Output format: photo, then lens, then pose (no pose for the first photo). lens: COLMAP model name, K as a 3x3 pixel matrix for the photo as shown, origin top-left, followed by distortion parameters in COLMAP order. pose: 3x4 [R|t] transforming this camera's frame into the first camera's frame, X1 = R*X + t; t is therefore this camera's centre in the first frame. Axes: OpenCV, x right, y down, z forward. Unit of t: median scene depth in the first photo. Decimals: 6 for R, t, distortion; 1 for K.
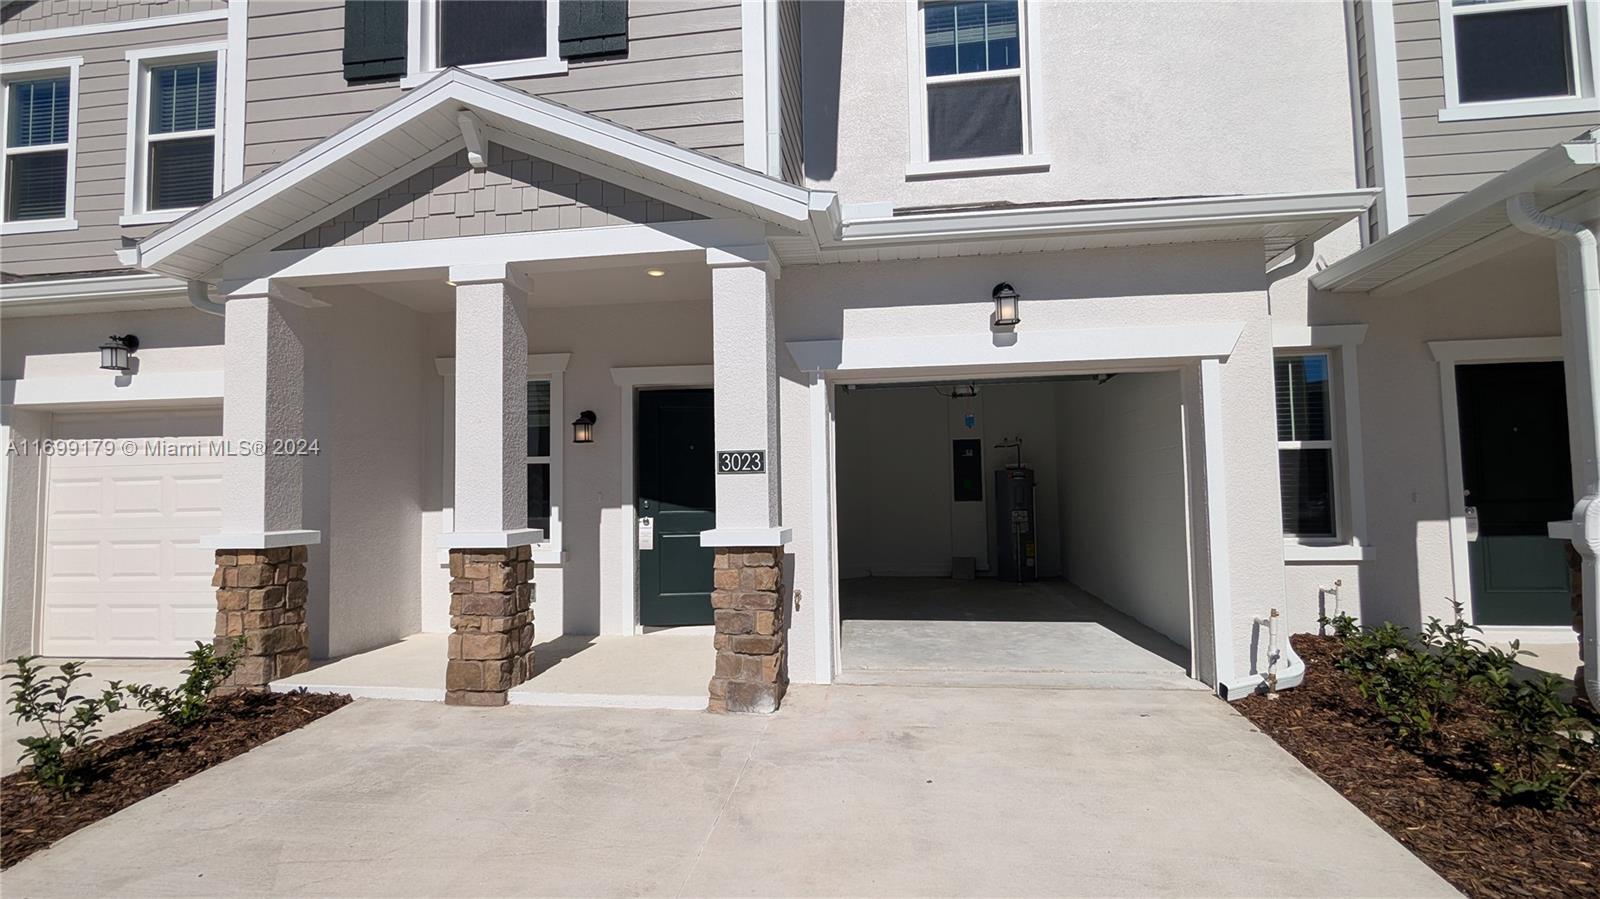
lens RADIAL K [[756.8, 0, 797.4], [0, 756.8, 459.9], [0, 0, 1]] dist [-0.000947, -0.000009]
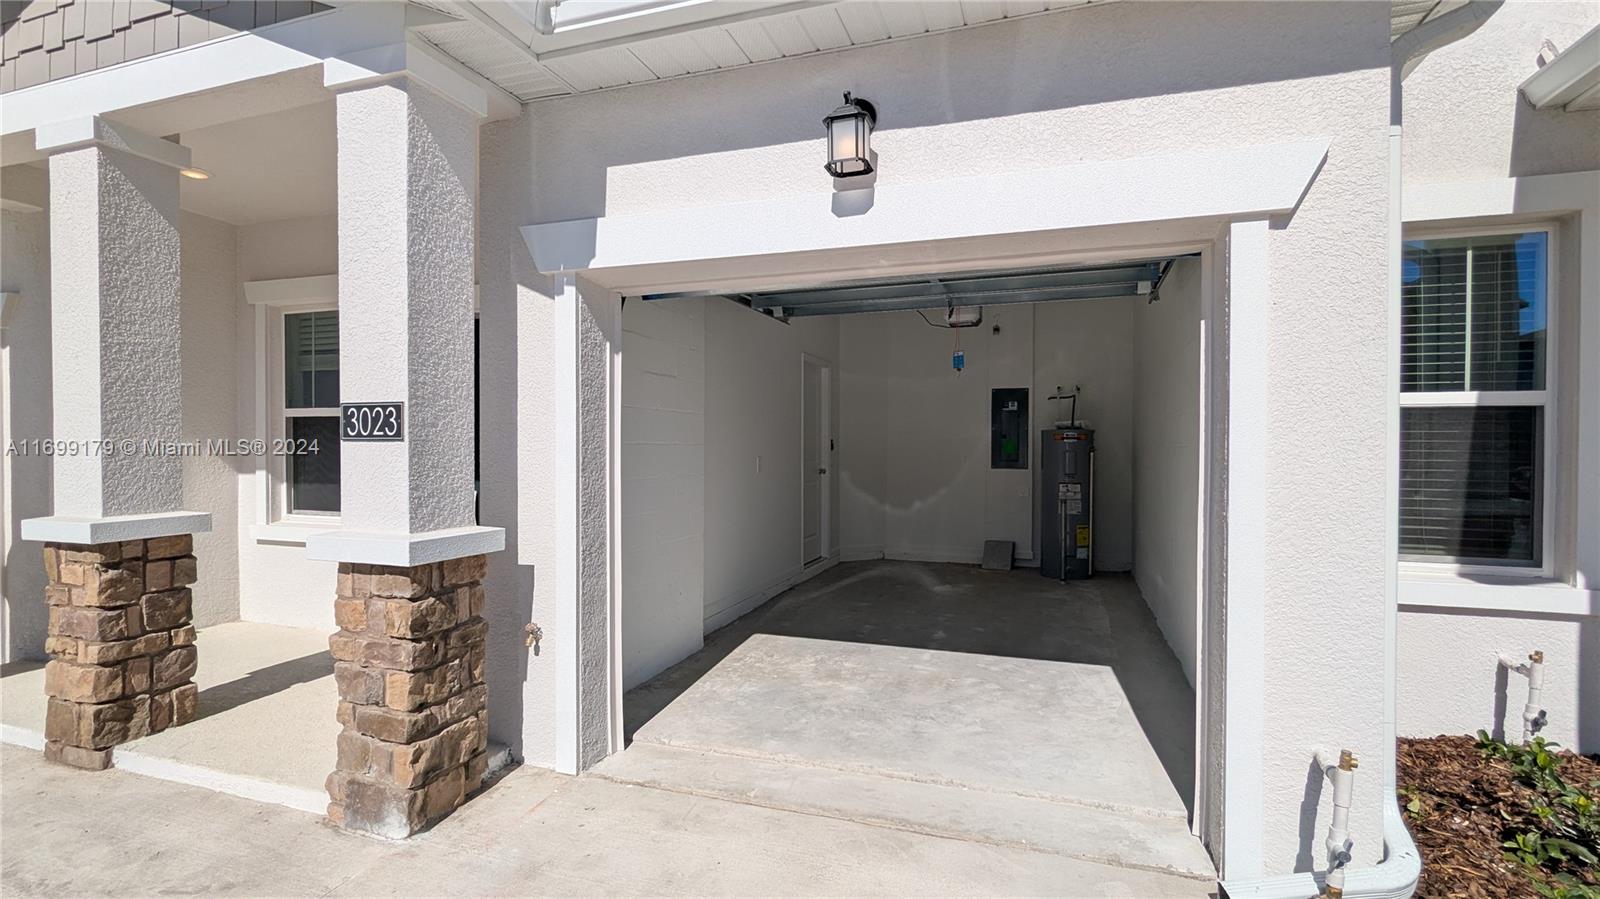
lens RADIAL K [[756.8, 0, 797.4], [0, 756.8, 459.9], [0, 0, 1]] dist [-0.000947, -0.000009]
pose [[0.982005, 0.021829, -0.187587, 0.350927], [-0.009316, 0.997687, 0.067329, -0.009651], [0.188623, -0.064370, 0.979938, 0.452842]]
